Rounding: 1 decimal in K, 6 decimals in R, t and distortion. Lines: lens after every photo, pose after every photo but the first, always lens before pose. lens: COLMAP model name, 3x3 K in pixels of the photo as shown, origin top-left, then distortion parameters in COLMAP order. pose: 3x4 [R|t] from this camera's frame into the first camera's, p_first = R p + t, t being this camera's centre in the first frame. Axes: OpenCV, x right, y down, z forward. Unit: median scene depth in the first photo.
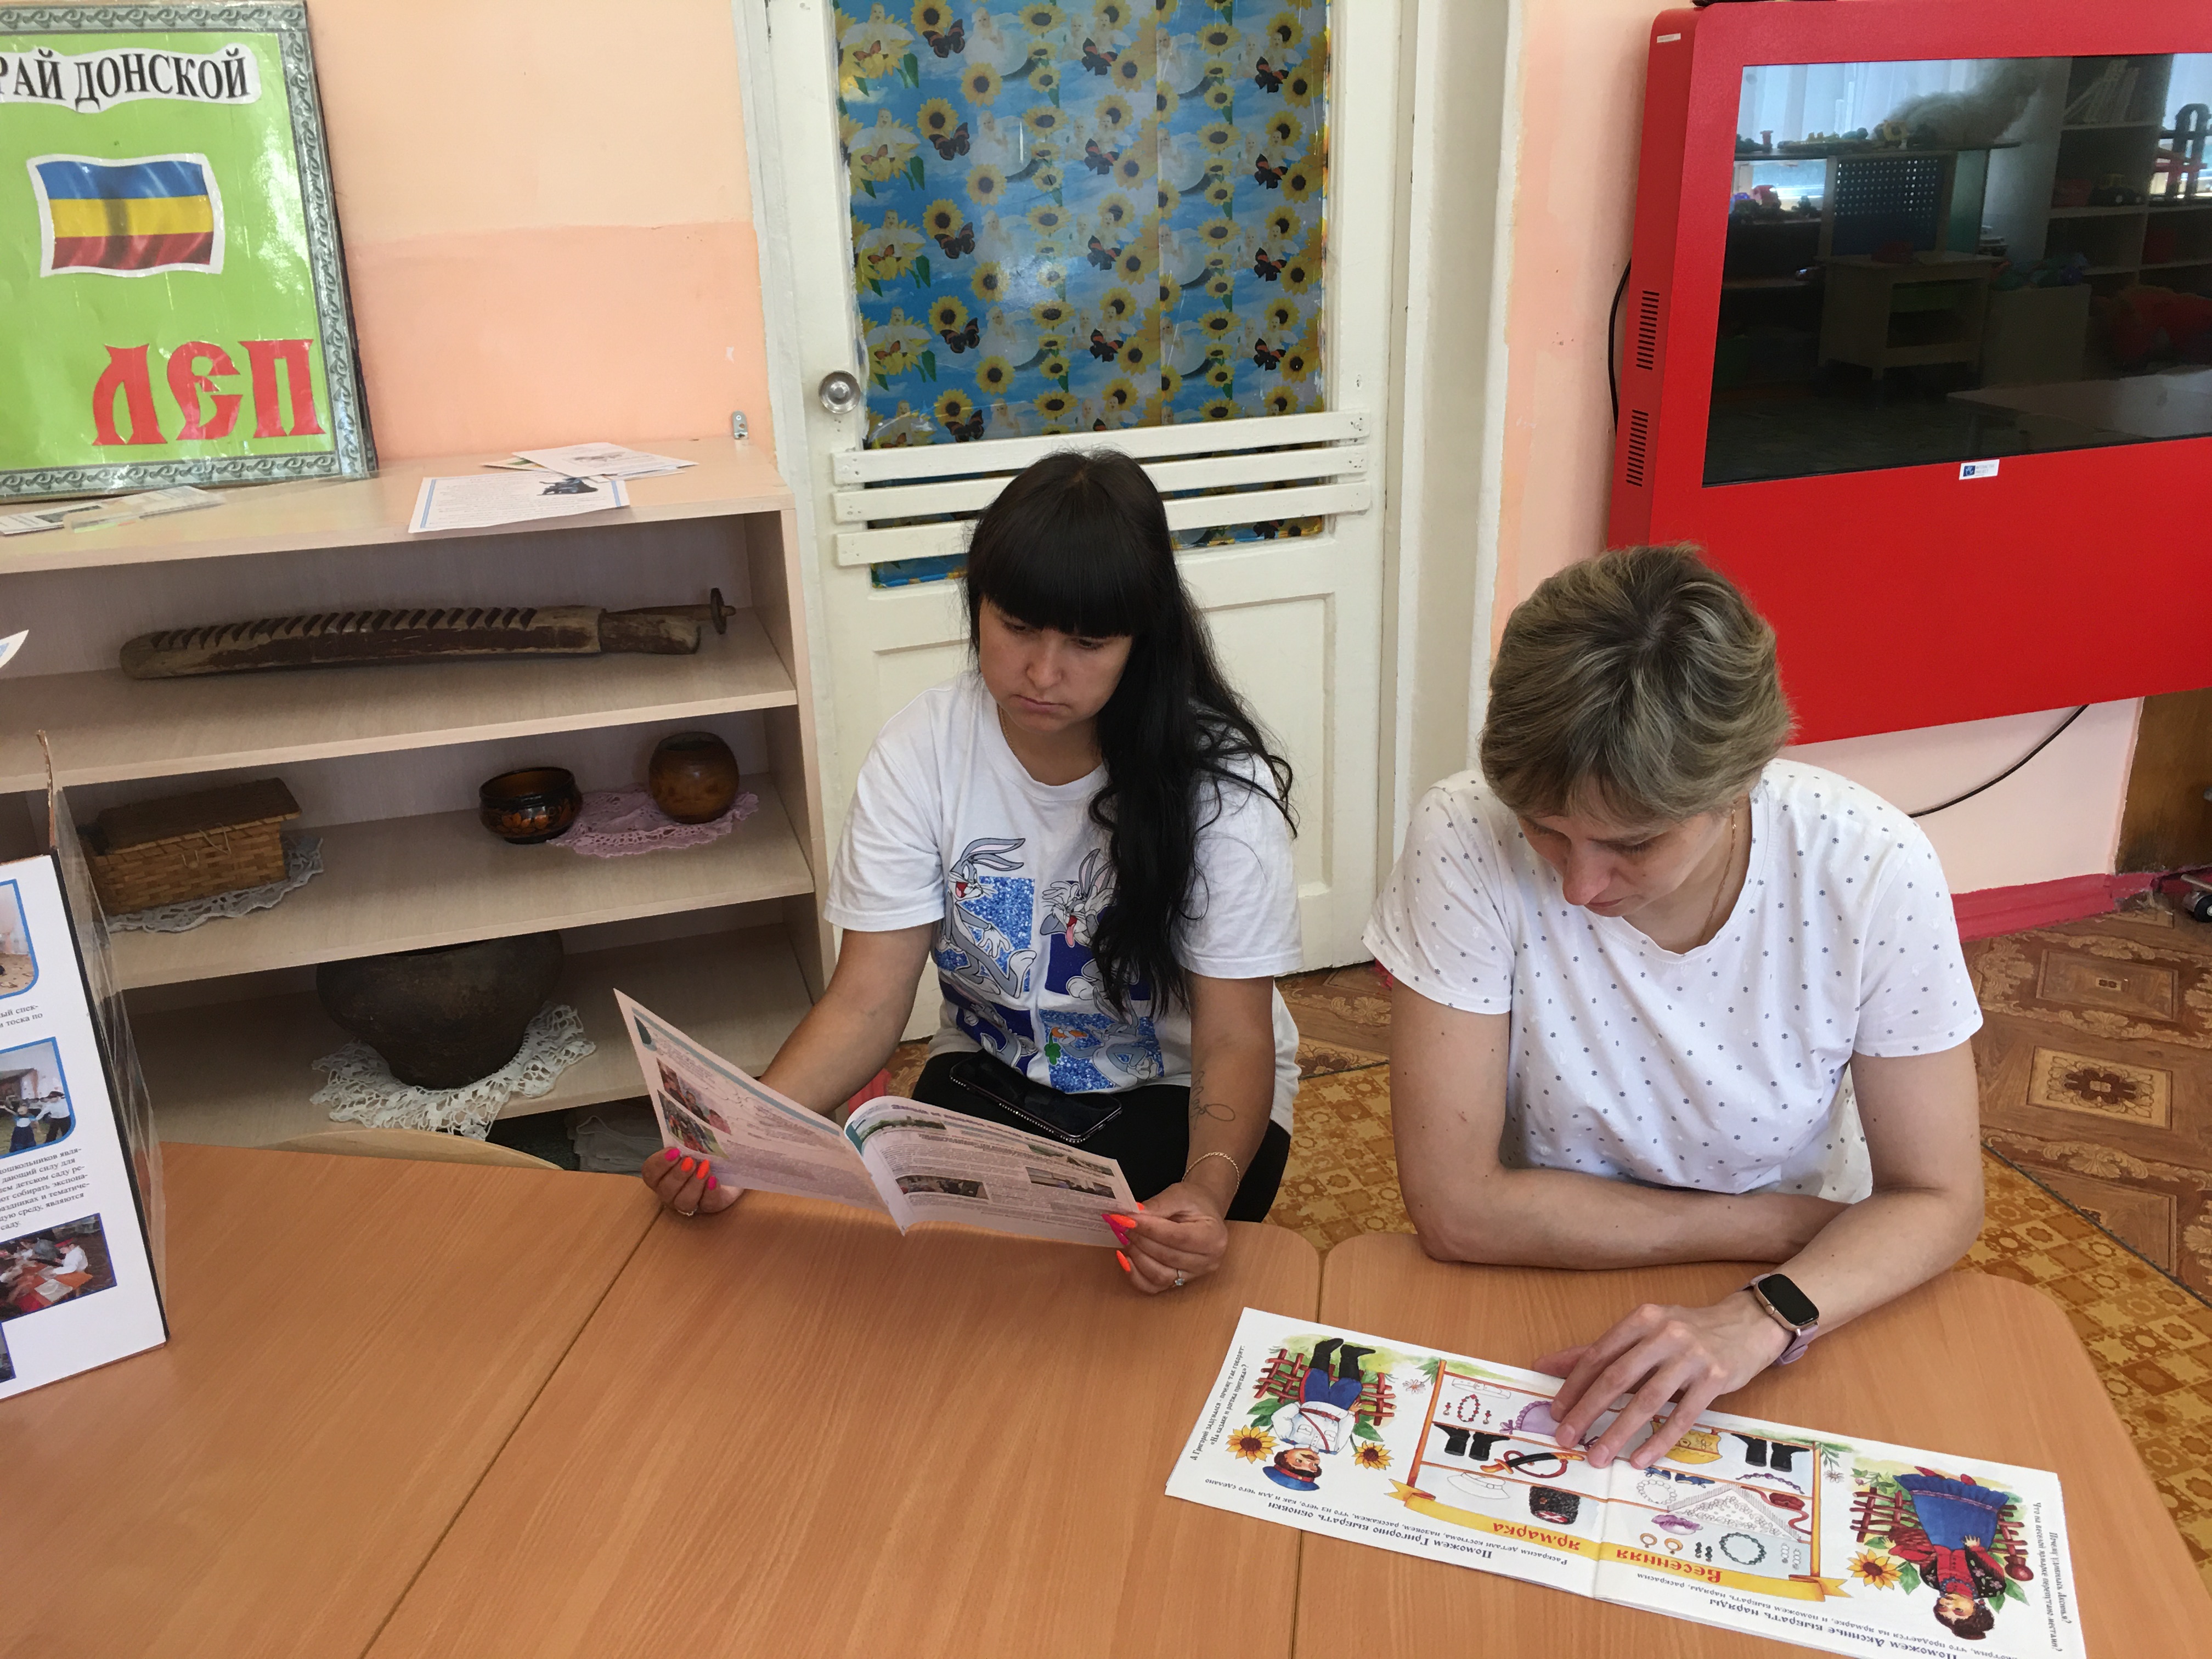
lens RADIAL K [[1874.1, 0, 1101.2], [0, 1874.1, 821.1], [0, 0, 1]] dist [0.087078, -0.110155]
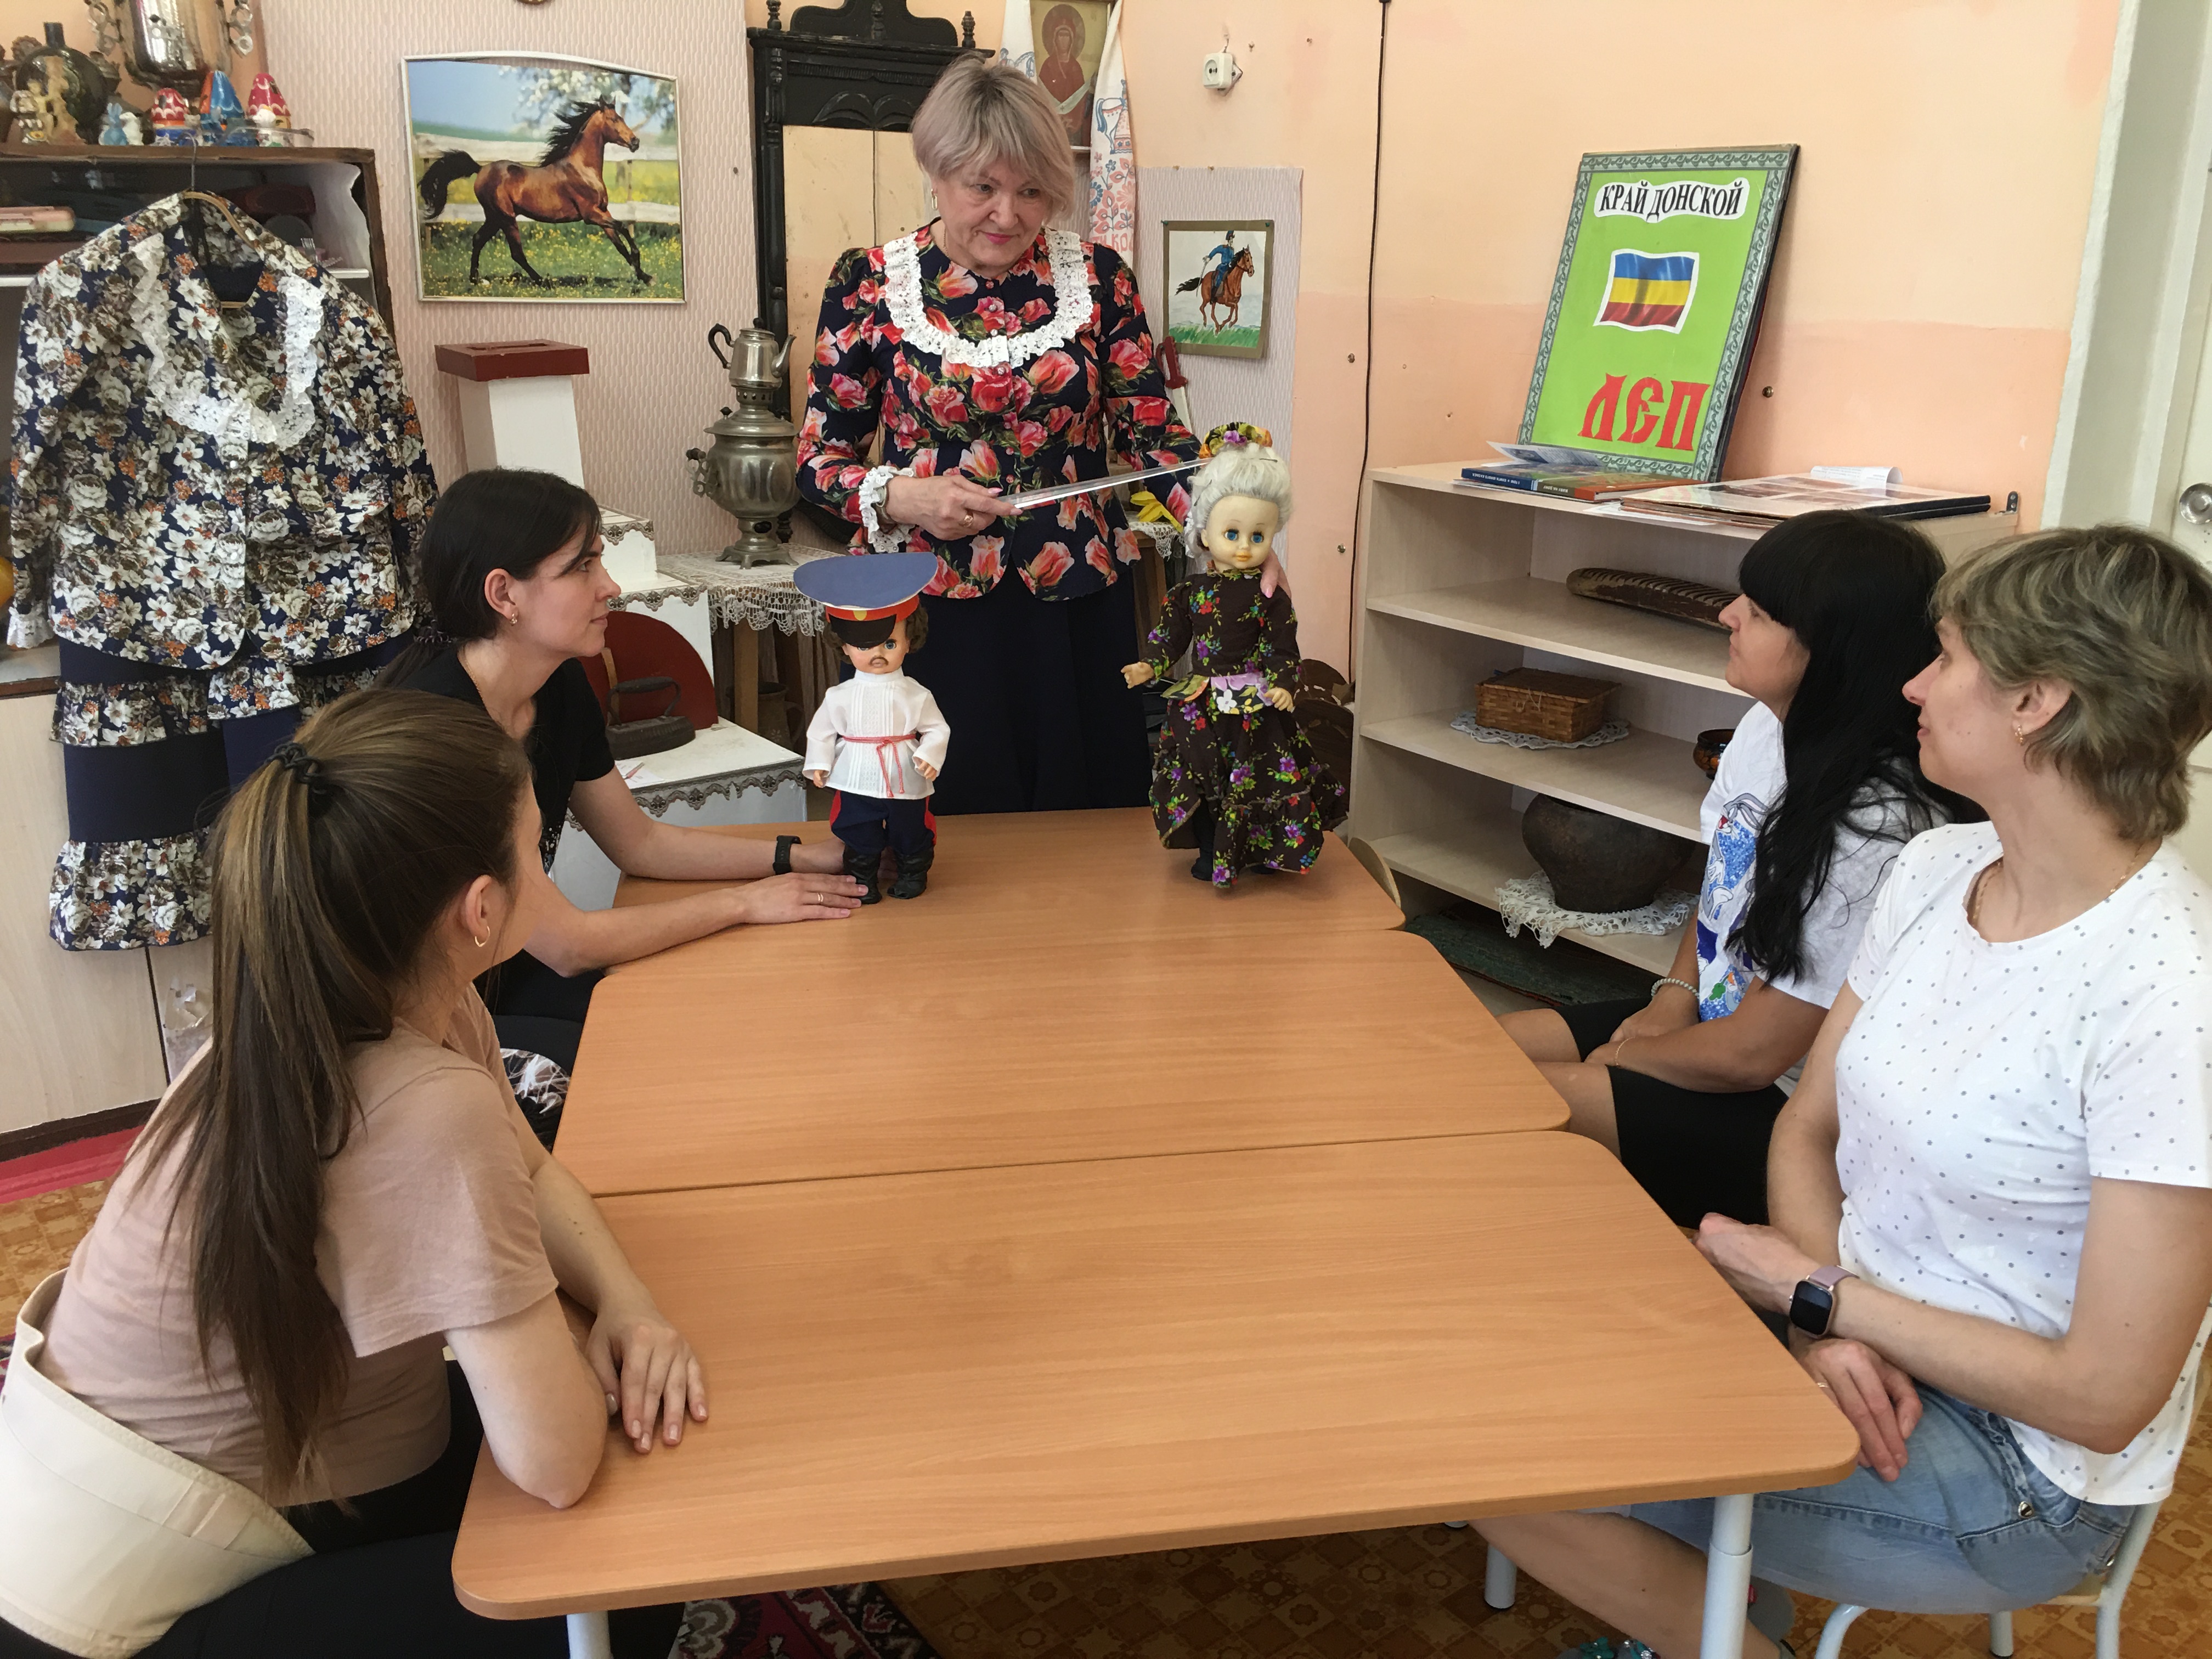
lens RADIAL K [[1874.1, 0, 1101.2], [0, 1874.1, 821.1], [0, 0, 1]] dist [0.087078, -0.110155]
pose [[0.329627, 0.317988, -0.888949, 0.806645], [-0.354943, 0.914236, 0.195419, -0.073877], [0.874849, 0.251111, 0.414225, 0.107300]]
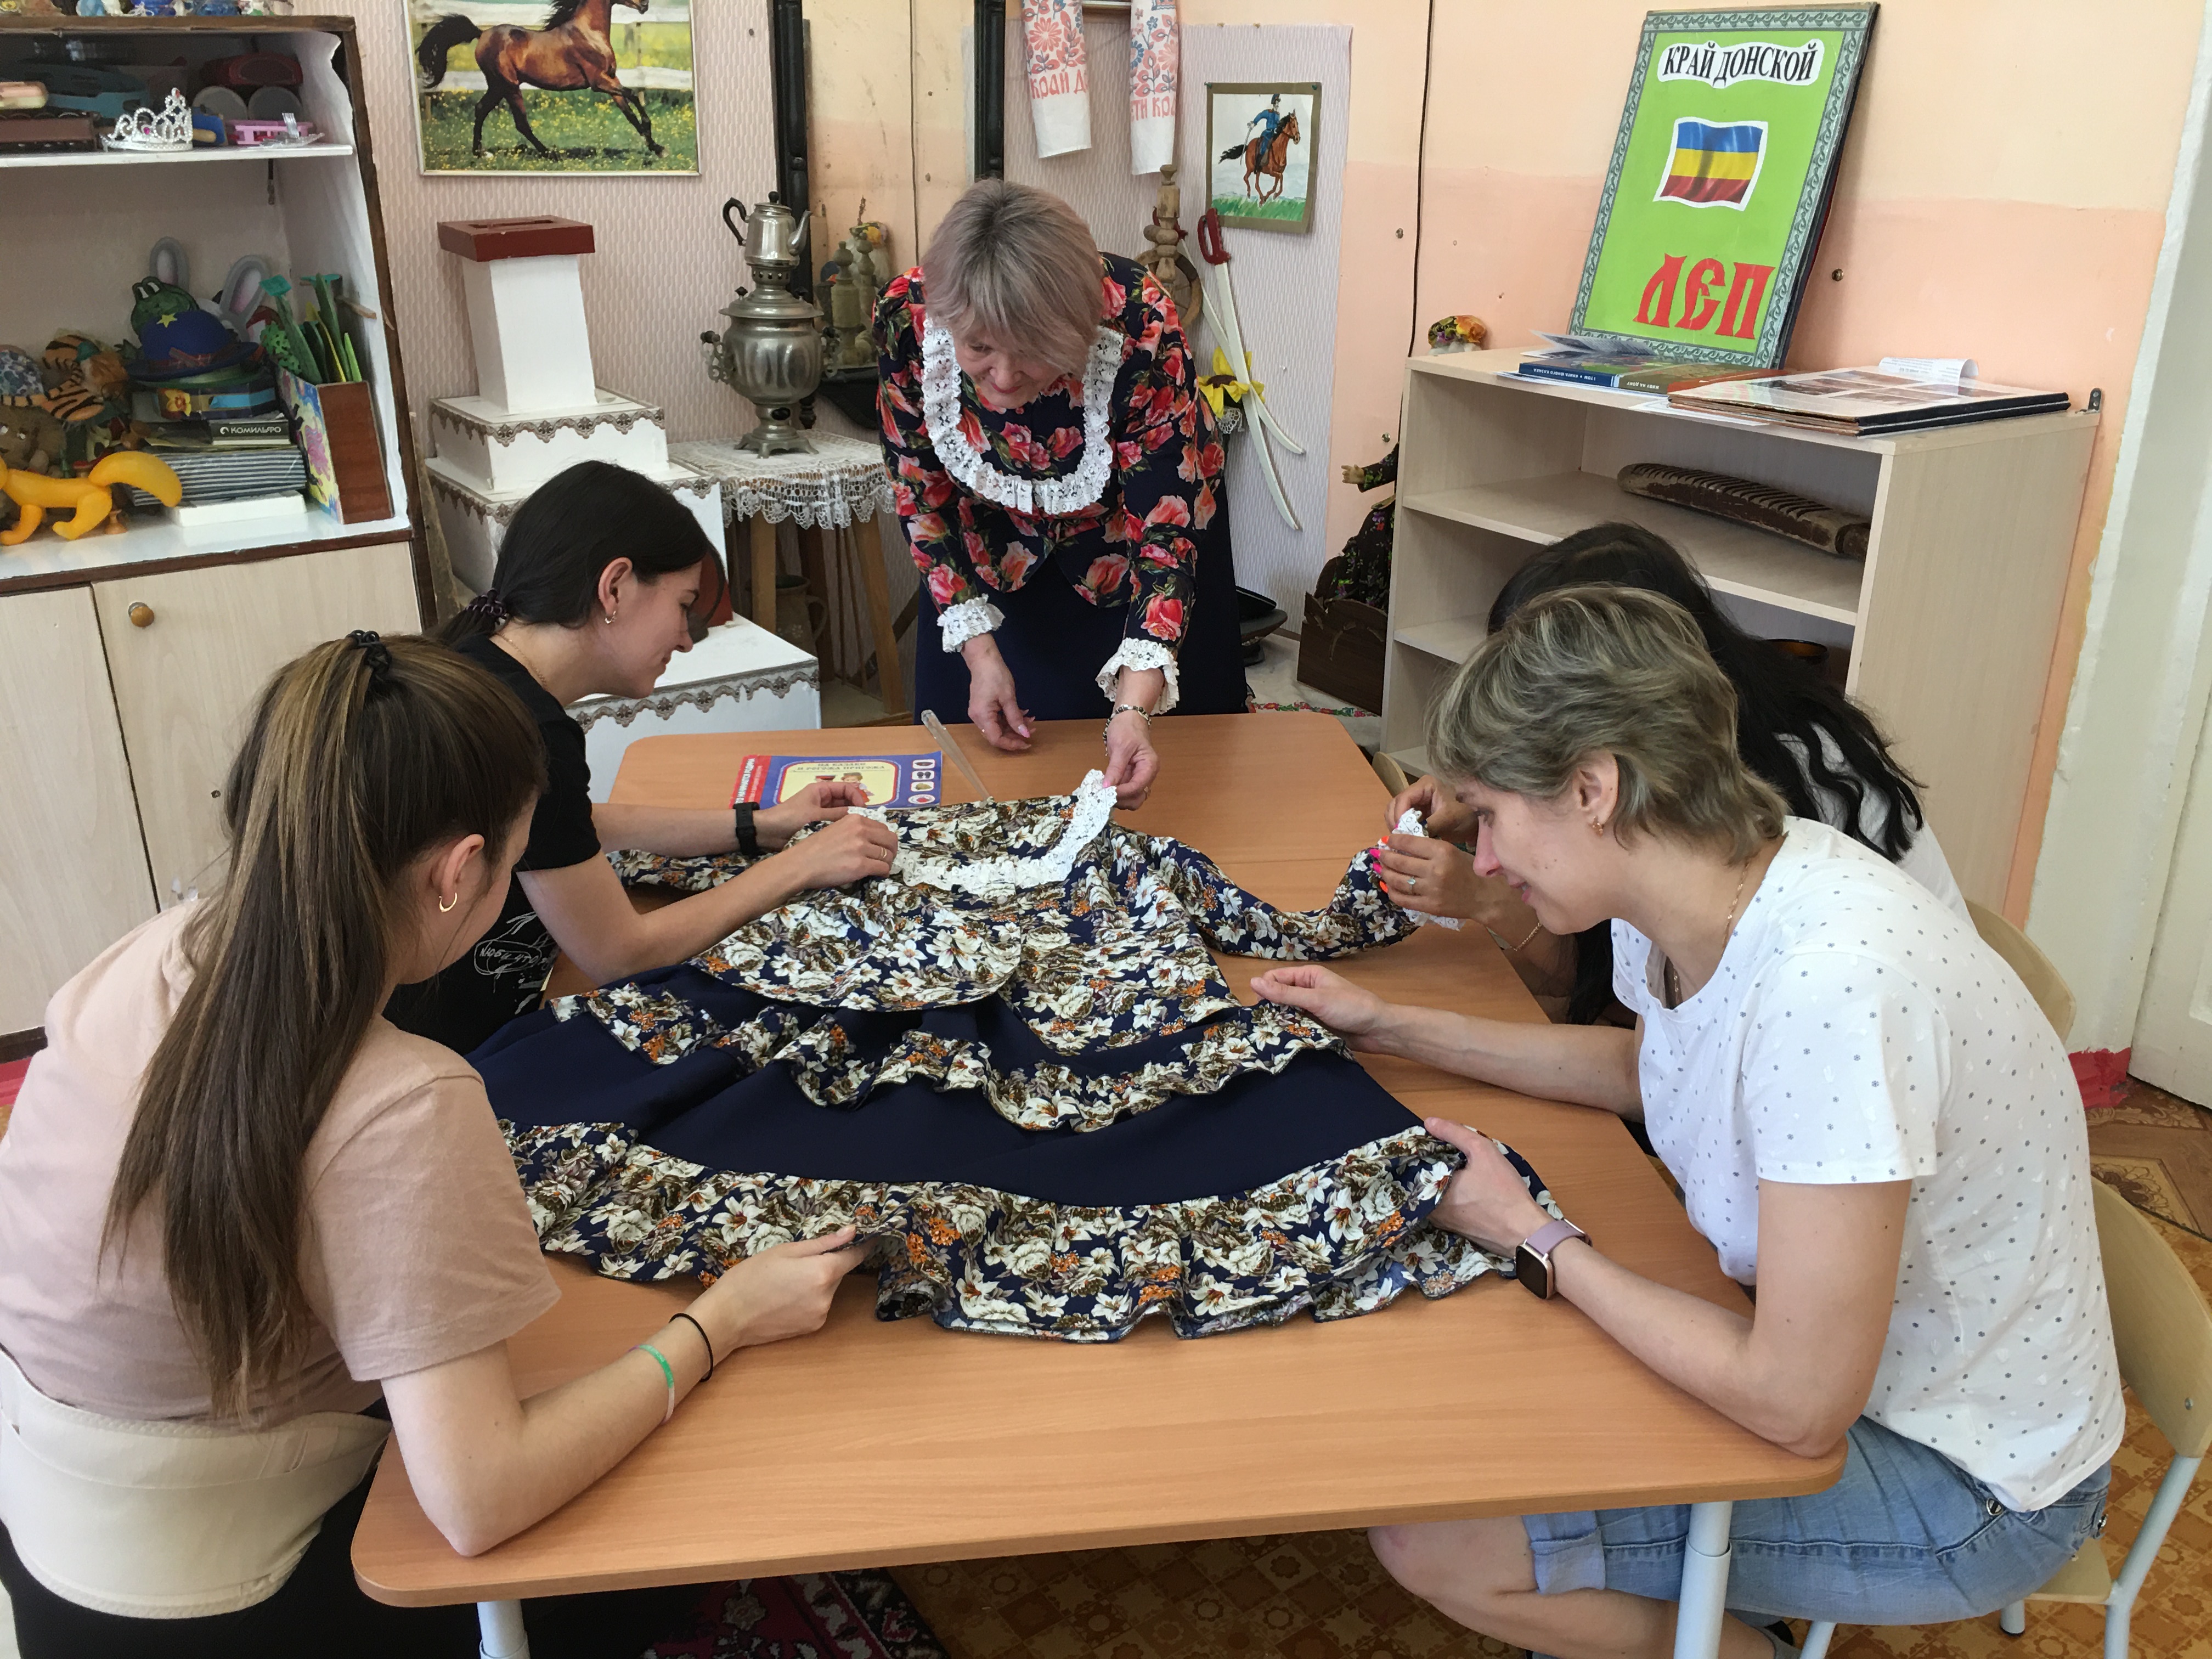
lens RADIAL K [[1880.1, 0, 1098.5], [0, 1880.1, 829.9], [0, 0, 1]] dist [0.081616, -0.110004]
pose [[0.289196, 0.385247, -0.876328, 0.767058], [-0.354746, 0.893395, 0.275681, -0.106096], [0.889112, 0.231148, 0.395031, 0.161238]]
